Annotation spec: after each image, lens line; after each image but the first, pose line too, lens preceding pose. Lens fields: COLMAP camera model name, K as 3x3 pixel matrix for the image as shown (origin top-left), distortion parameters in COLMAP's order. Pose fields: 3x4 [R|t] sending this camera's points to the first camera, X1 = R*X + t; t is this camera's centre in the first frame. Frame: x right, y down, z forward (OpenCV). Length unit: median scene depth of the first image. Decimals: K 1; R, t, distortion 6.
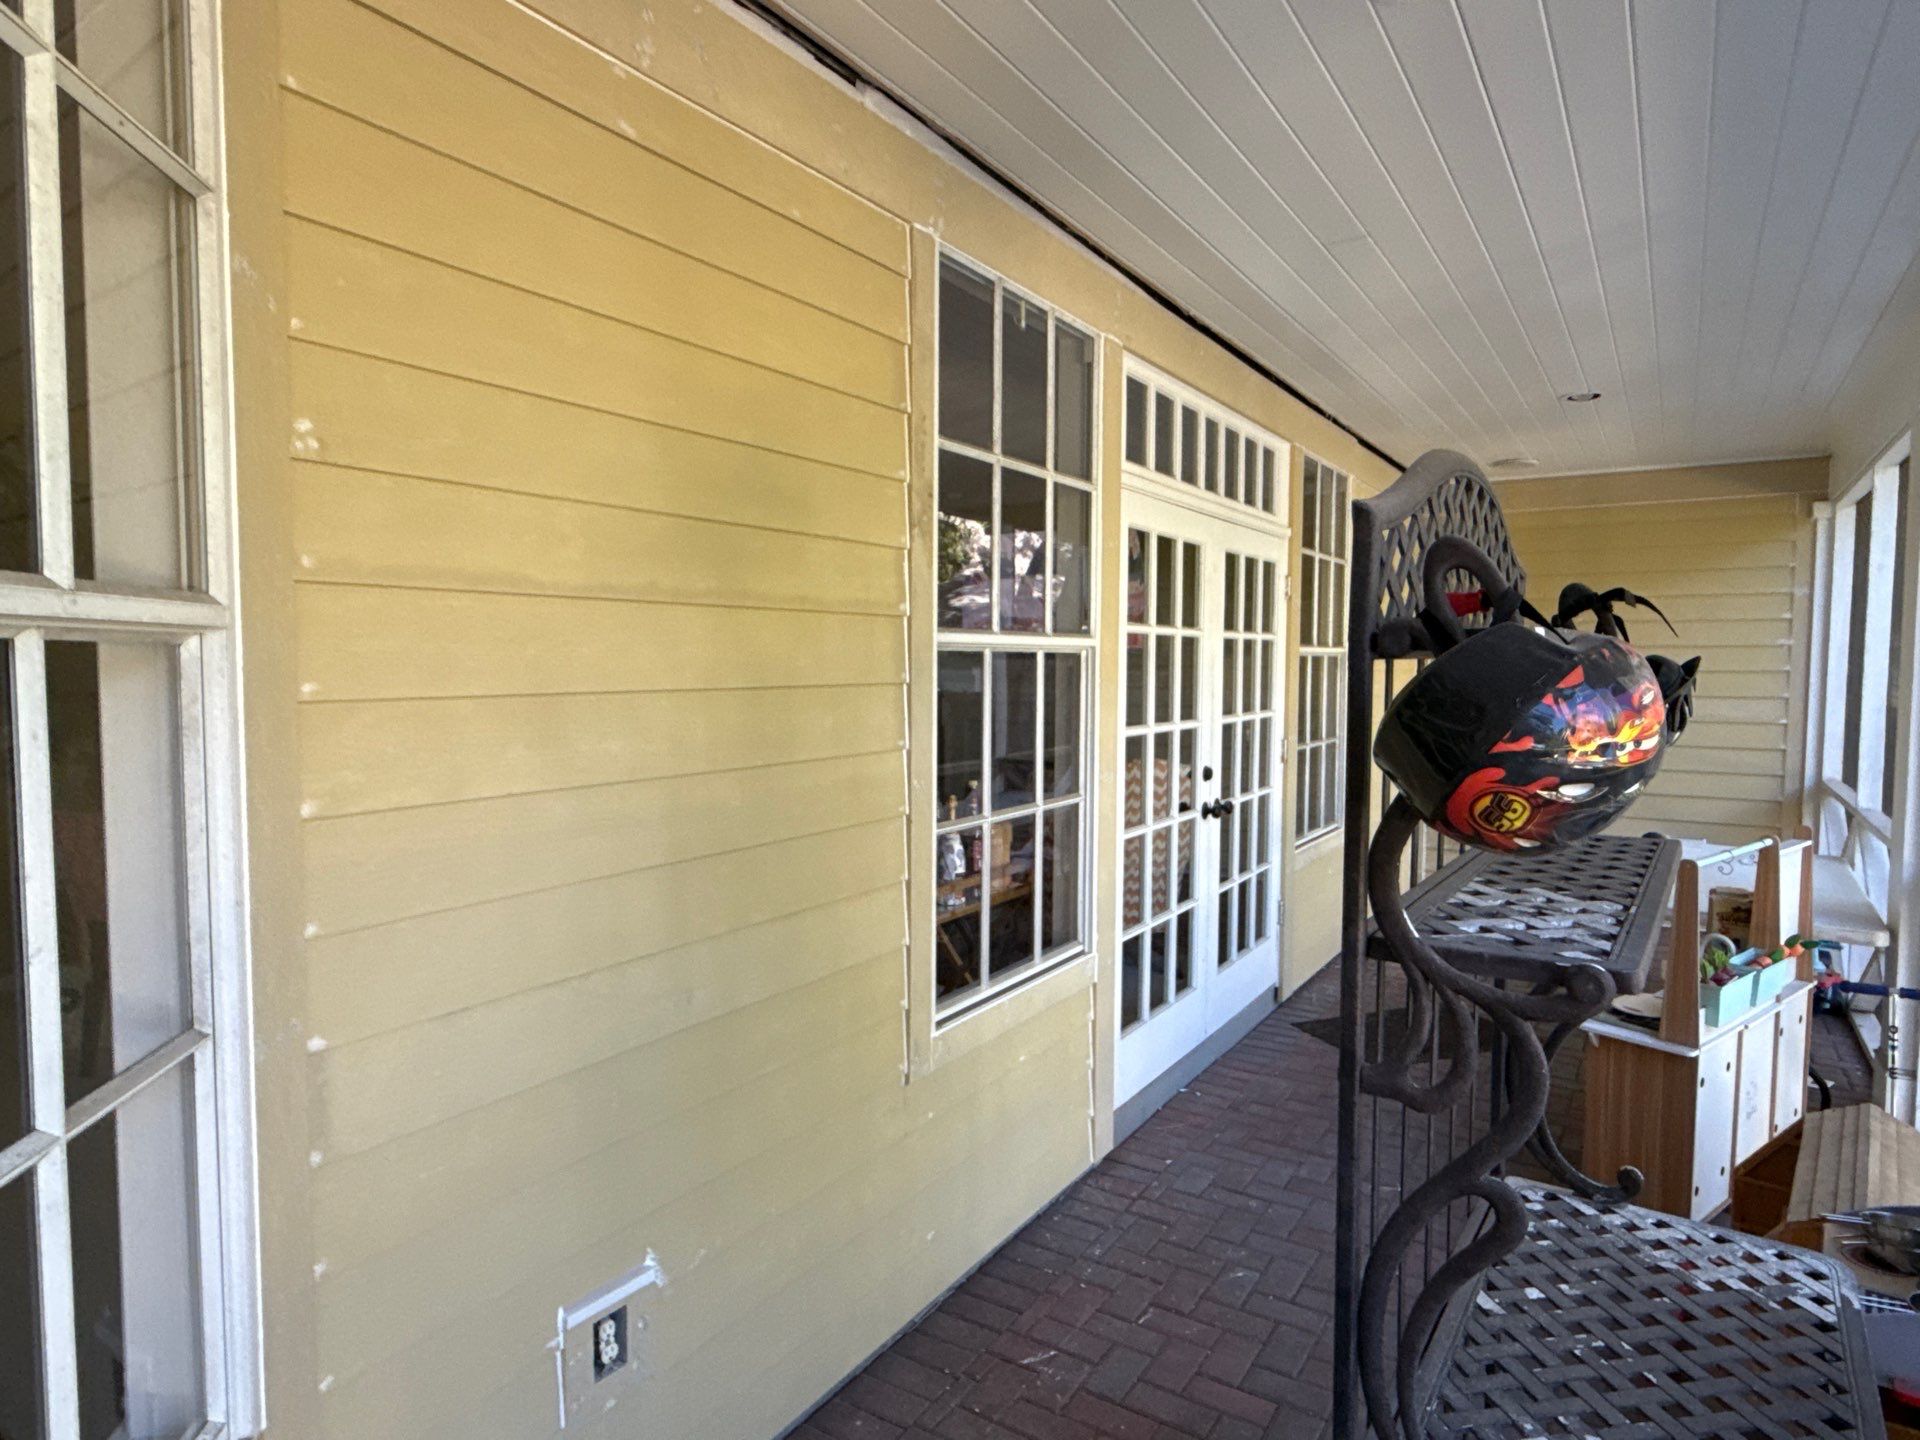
lens RADIAL K [[1031.3, 0, 1026.8], [0, 1031.3, 716.6], [0, 0, 1]] dist [0.000720, 0.000292]
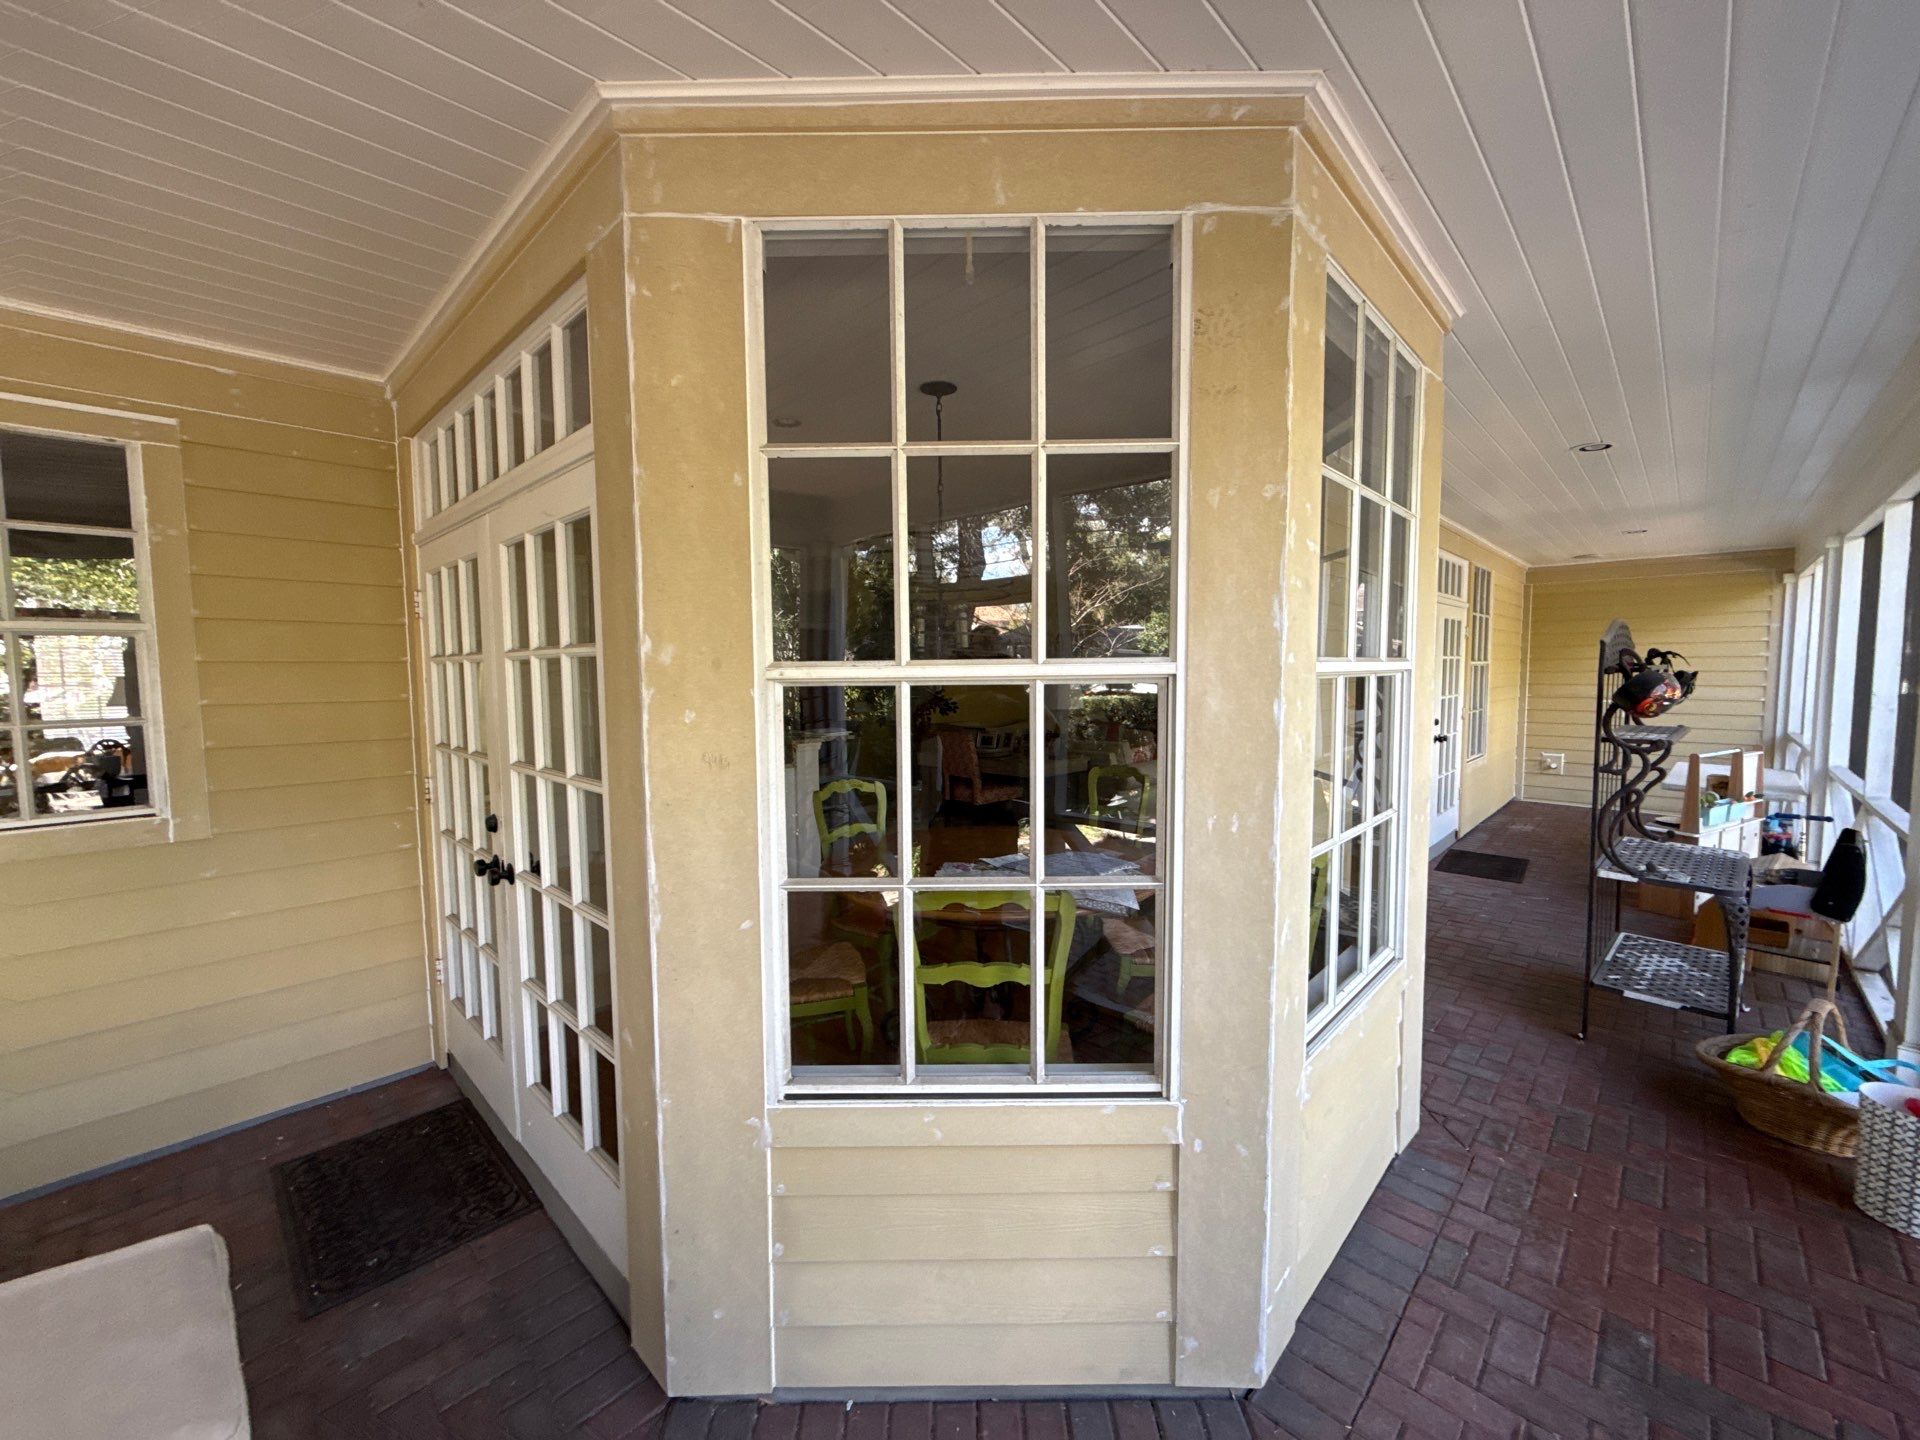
lens RADIAL K [[774.6, 0, 955.7], [0, 774.6, 721.2], [0, 0, 1]] dist [0.001941, 0.000368]
pose [[0.980188, 0.000673, -0.198070, -0.451947], [0.002059, 0.999906, 0.013584, 0.027136], [0.198060, -0.013723, 0.980094, -0.732278]]
